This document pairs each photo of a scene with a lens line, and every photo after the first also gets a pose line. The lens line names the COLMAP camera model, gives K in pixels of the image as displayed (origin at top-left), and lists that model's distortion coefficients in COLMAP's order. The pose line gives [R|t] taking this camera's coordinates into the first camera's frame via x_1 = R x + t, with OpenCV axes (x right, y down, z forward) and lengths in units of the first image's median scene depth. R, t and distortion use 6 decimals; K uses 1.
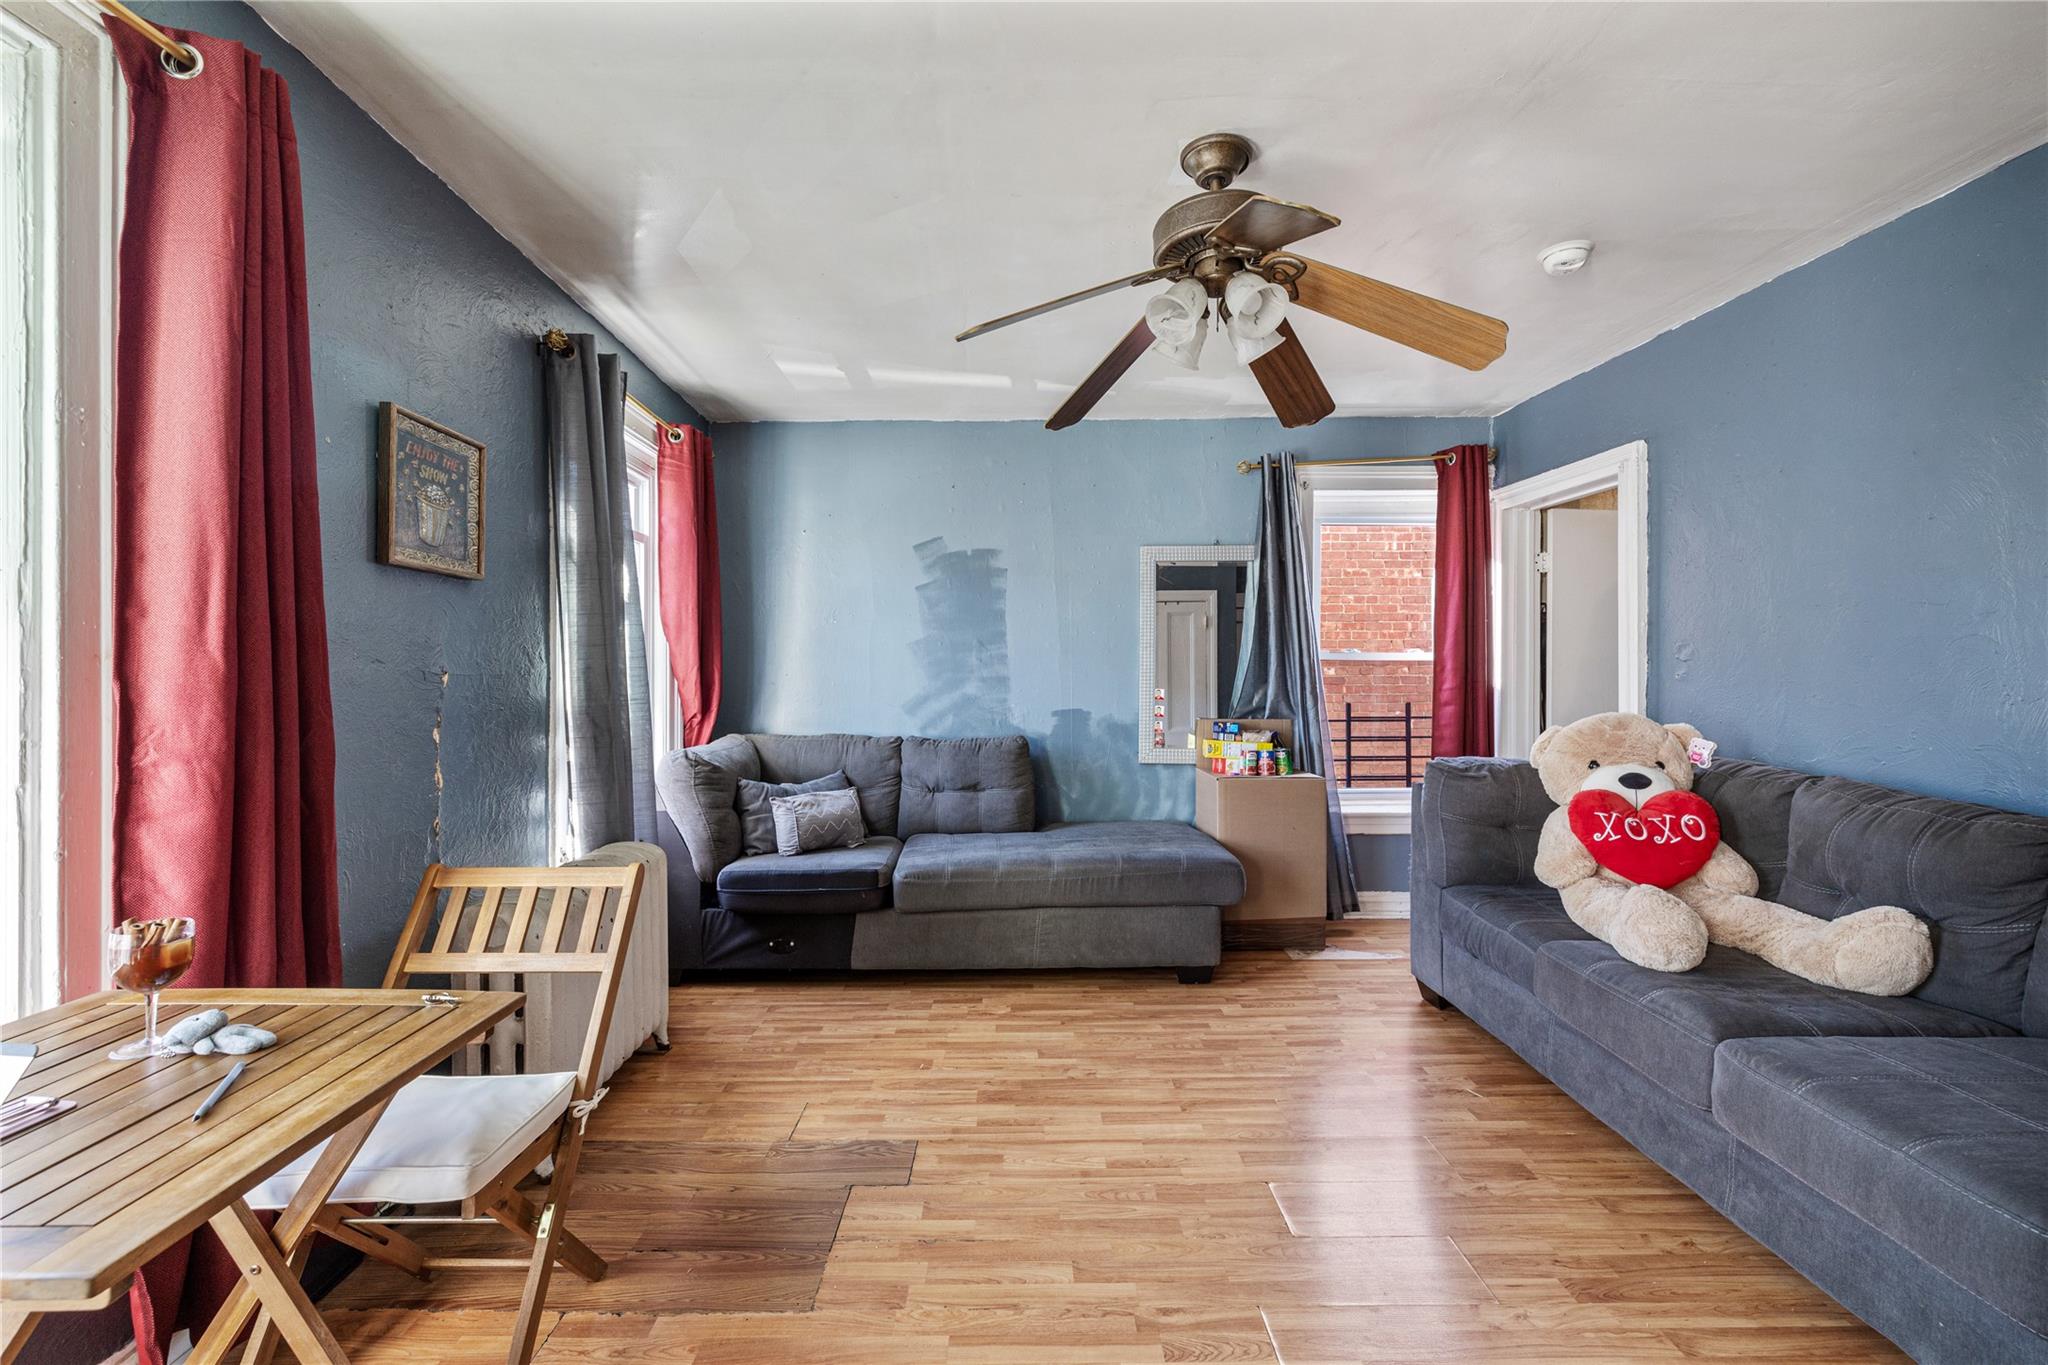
lens RADIAL K [[855.6, 0, 1022.7], [0, 855.6, 675.4], [0, 0, 1]] dist [0.000648, -0.000095]
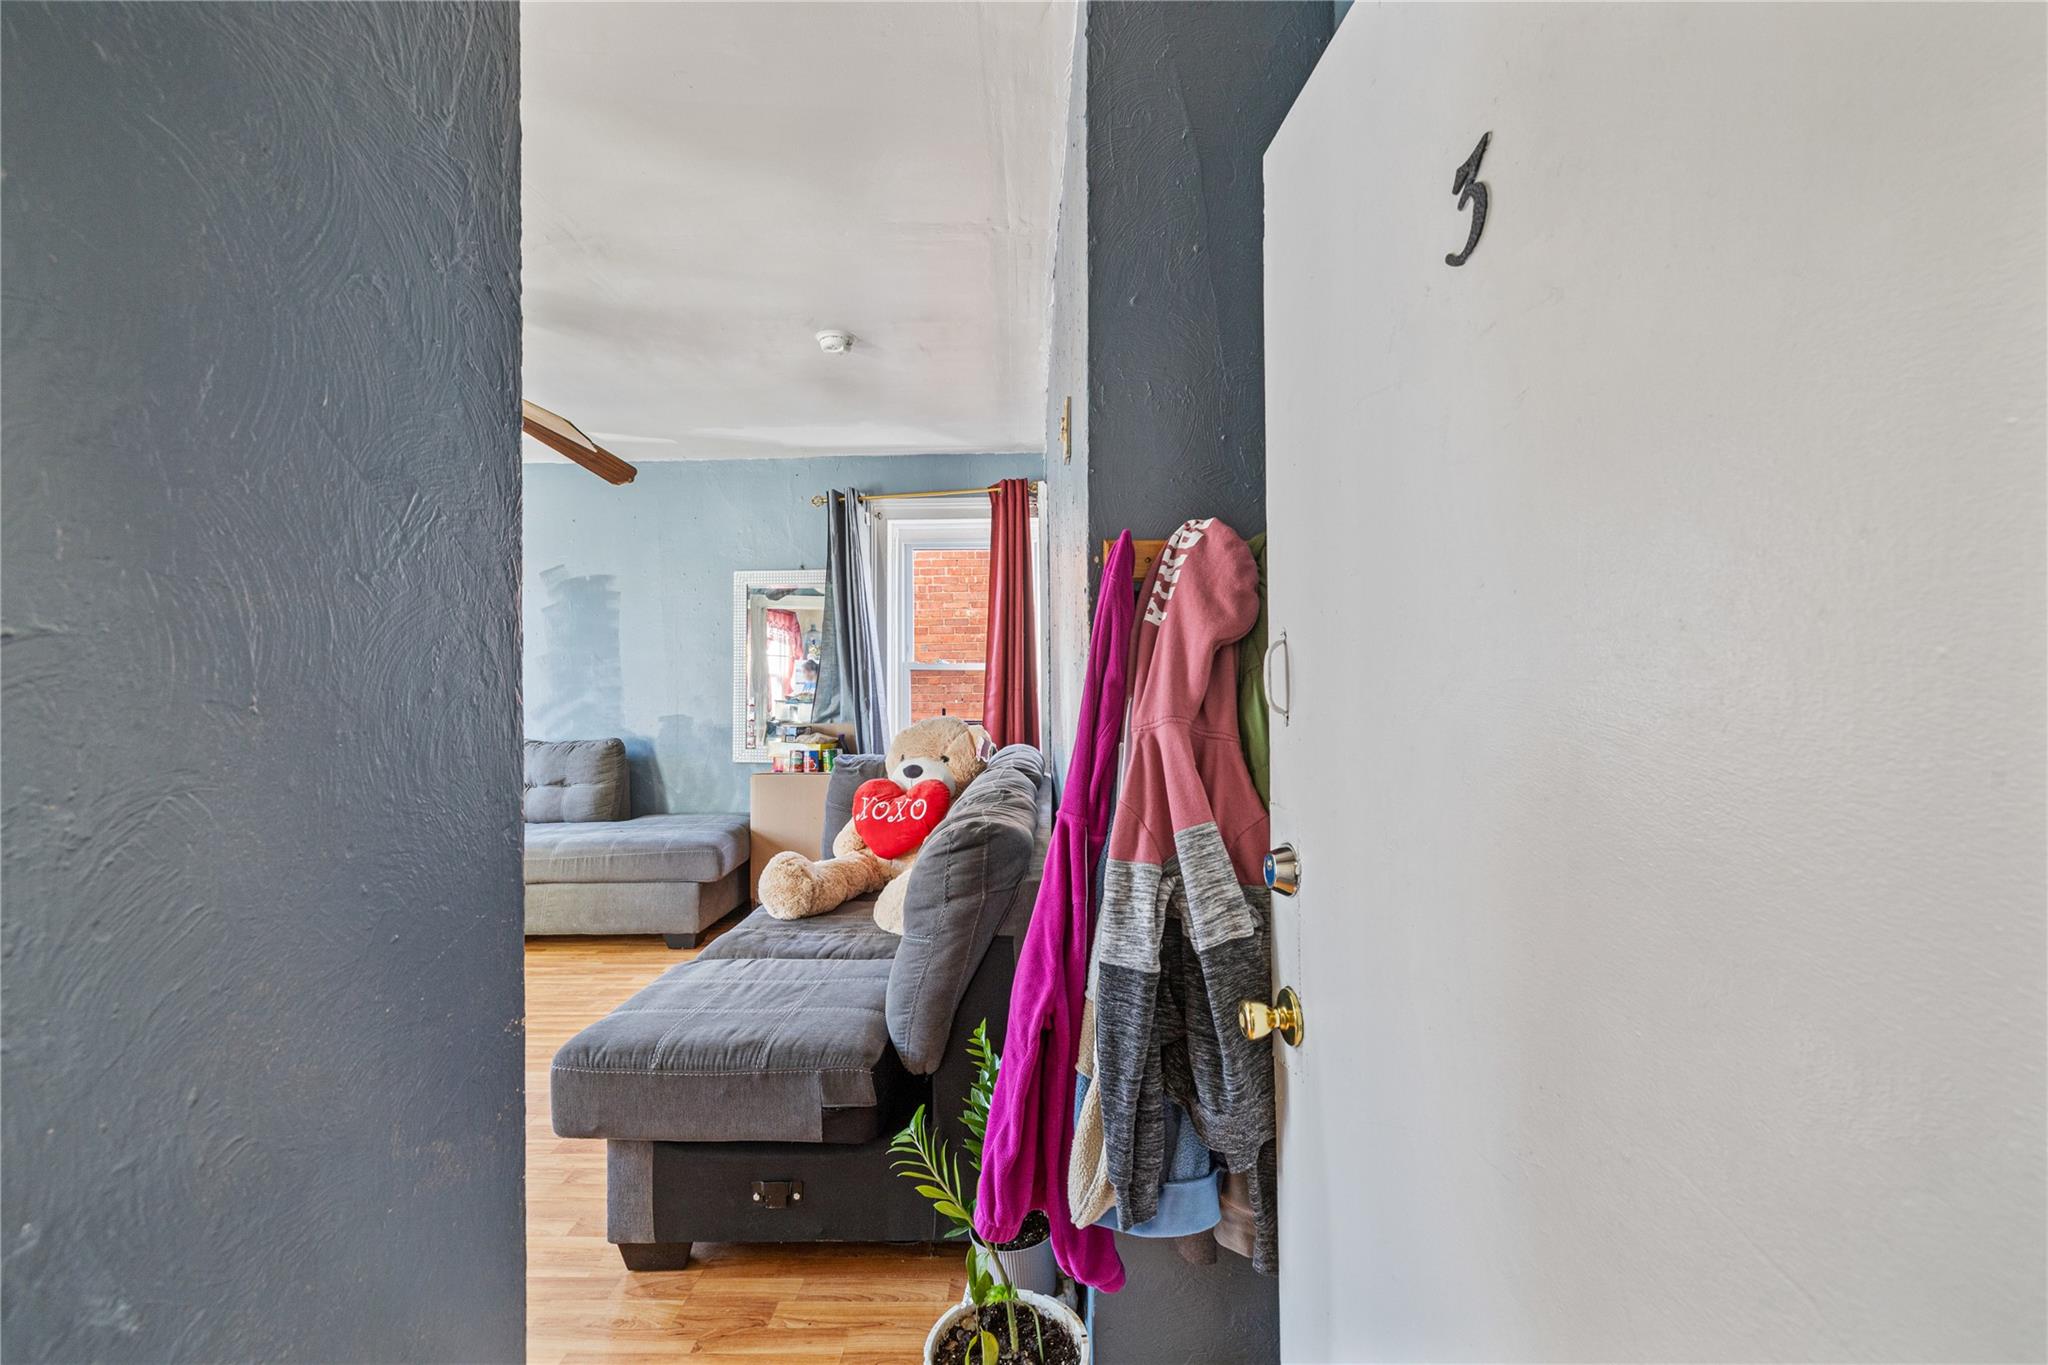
lens RADIAL K [[855.6, 0, 1022.7], [0, 855.6, 675.4], [0, 0, 1]] dist [0.000648, -0.000095]
pose [[0.999375, -0.006966, -0.034653, 0.679187], [0.006697, 0.999947, -0.007866, -0.001268], [0.034706, 0.007629, 0.999368, -0.149037]]
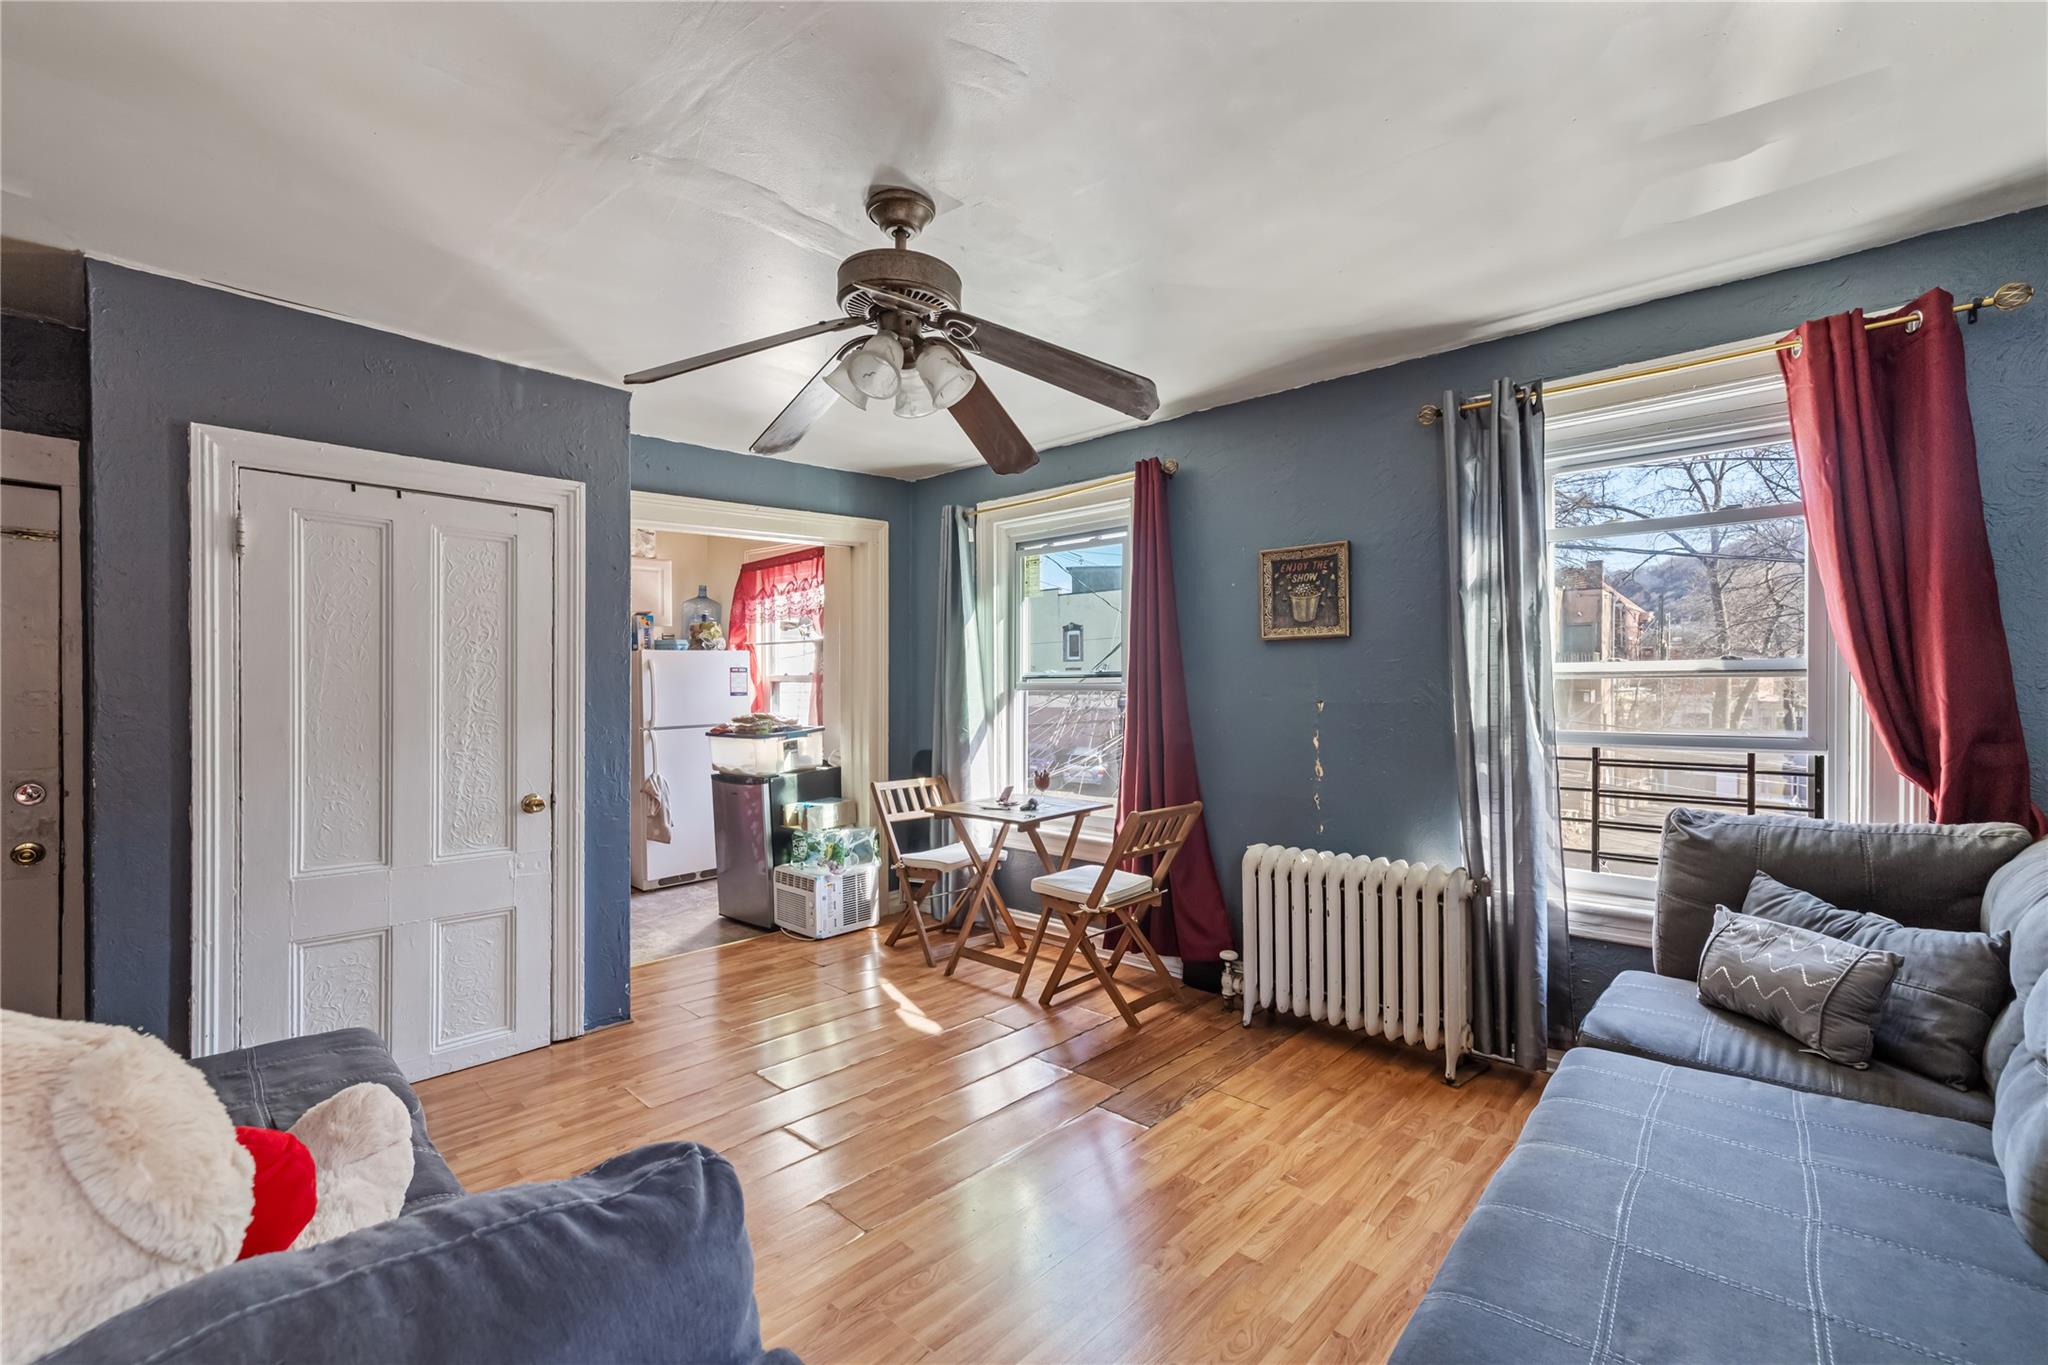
lens RADIAL K [[862.3, 0, 1024.0], [0, 862.3, 682.5], [0, 0, 1]] dist [0.000916, 0.000124]
pose [[-0.692146, -0.001553, -0.721756, 0.511356], [0.005704, 0.999955, -0.007622, -0.017735], [0.721735, -0.009392, -0.692106, 1.060008]]
